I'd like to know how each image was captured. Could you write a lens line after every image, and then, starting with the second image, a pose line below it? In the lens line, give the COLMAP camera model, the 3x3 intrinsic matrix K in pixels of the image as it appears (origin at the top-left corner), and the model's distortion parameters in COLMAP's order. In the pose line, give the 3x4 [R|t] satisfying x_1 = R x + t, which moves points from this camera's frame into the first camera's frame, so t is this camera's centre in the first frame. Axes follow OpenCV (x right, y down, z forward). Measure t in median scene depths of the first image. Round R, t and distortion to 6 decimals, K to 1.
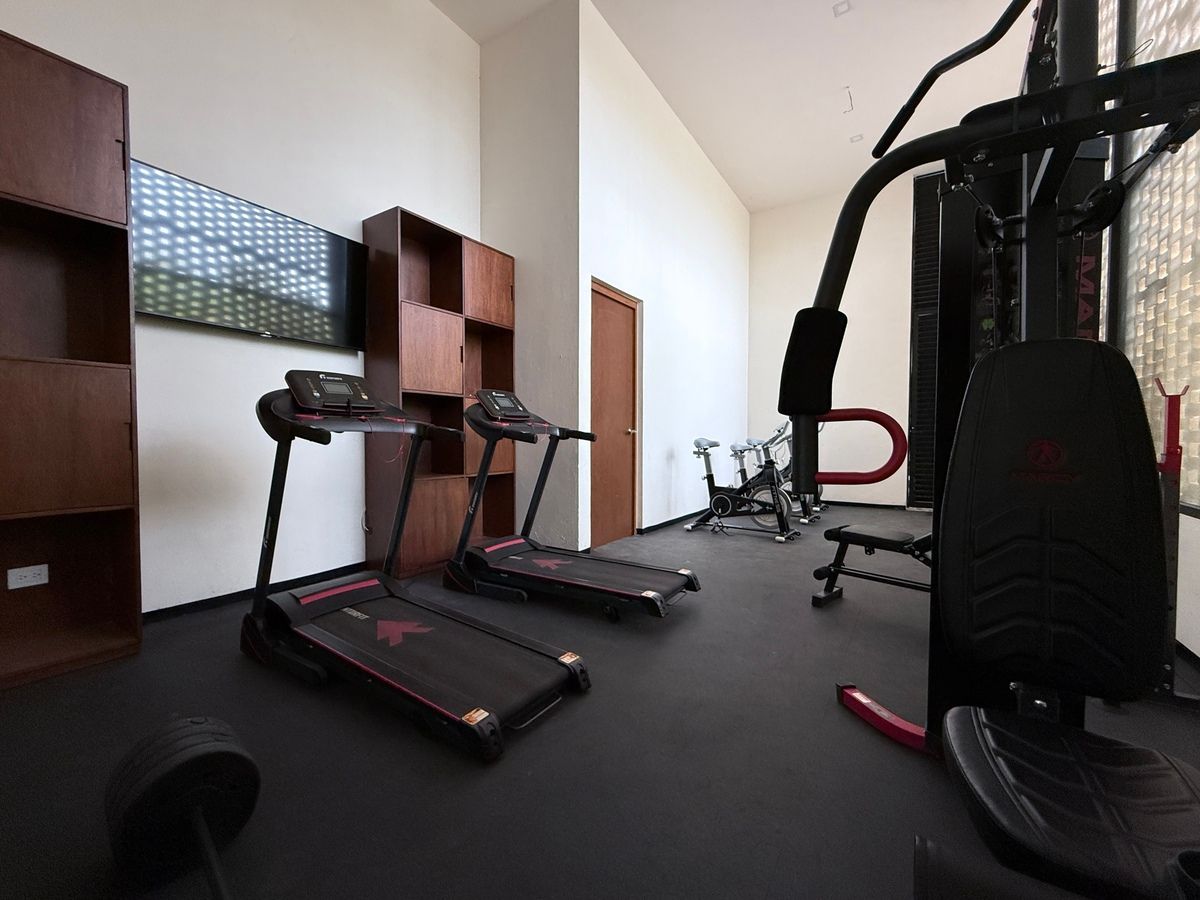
lens RADIAL K [[488.7, 0, 577.0], [0, 488.7, 450.4], [0, 0, 1]] dist [-0.004284, 0.000528]
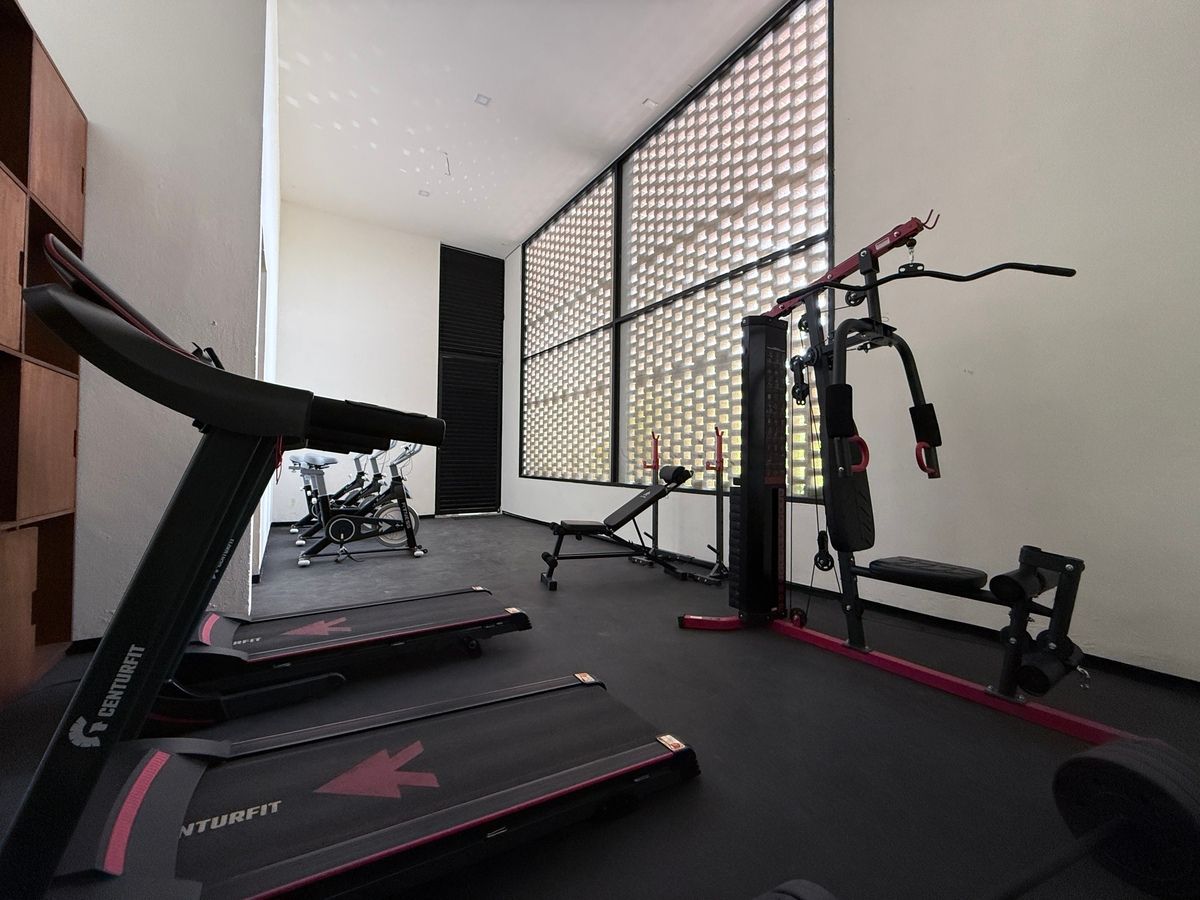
lens RADIAL K [[488.7, 0, 595.0], [0, 488.7, 449.0], [0, 0, 1]] dist [-0.004284, 0.000528]
pose [[0.393213, 0.025090, 0.919105, -0.400956], [0.018998, 0.999193, -0.035403, 0.006759], [-0.919251, 0.031382, 0.392418, 0.268686]]
